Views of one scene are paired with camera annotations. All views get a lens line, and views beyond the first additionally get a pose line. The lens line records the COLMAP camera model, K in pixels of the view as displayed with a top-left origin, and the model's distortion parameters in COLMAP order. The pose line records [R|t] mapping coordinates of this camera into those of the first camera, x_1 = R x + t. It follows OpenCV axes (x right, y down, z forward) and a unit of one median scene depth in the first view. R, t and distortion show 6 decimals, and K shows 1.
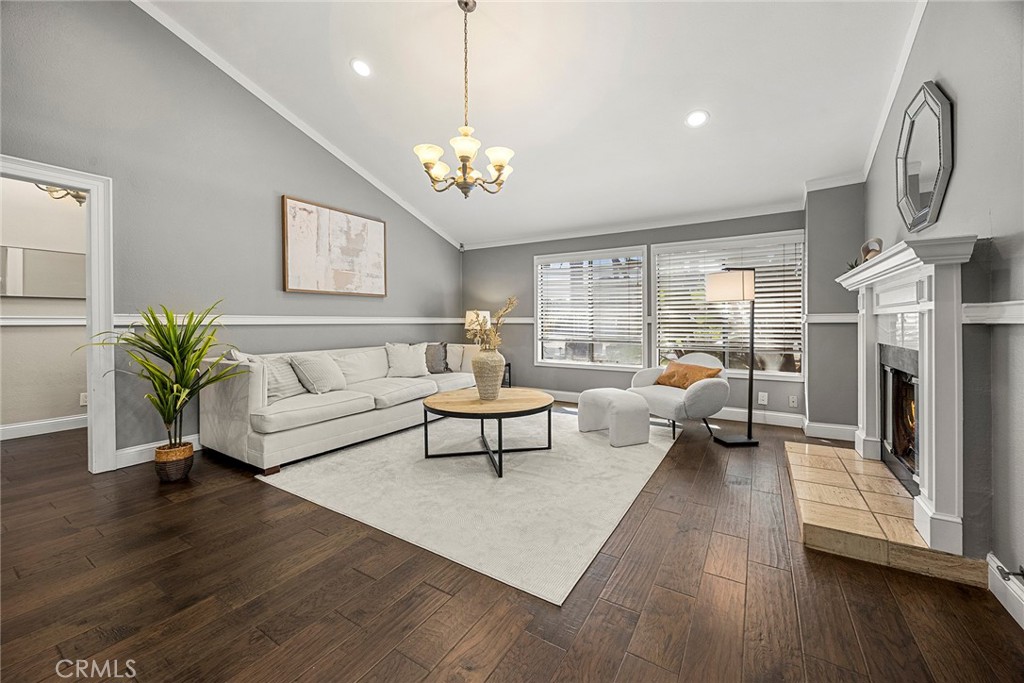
lens RADIAL K [[399.6, 0, 510.4], [0, 399.6, 326.3], [0, 0, 1]] dist [0.000451, -0.000047]
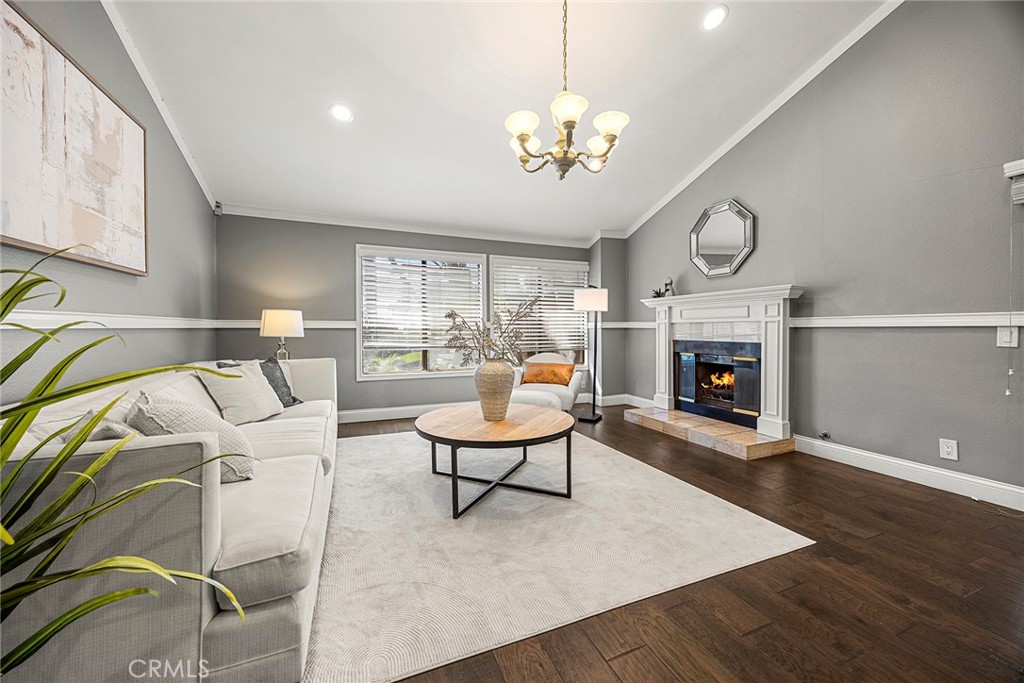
lens RADIAL K [[395.1, 0, 514.0], [0, 395.1, 337.0], [0, 0, 1]] dist [-0.003524, -0.000461]
pose [[0.576922, -0.016141, 0.816640, -0.628866], [0.008458, 0.999869, 0.013788, 0.001012], [-0.816755, -0.001048, 0.576983, 0.453657]]
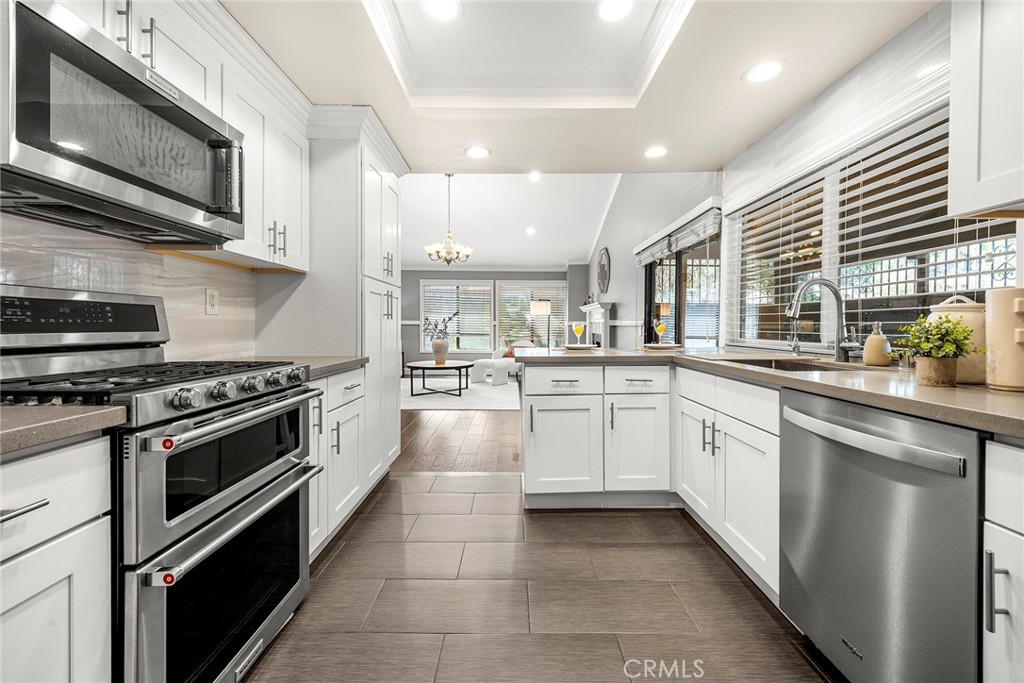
lens RADIAL K [[415.6, 0, 511.1], [0, 415.6, 328.0], [0, 0, 1]] dist [-0.001065, -0.000175]
pose [[0.850826, 0.001635, 0.525445, -0.744208], [-0.001150, 0.999999, -0.001249, 0.010336], [-0.525446, 0.000459, 0.850827, -0.802618]]
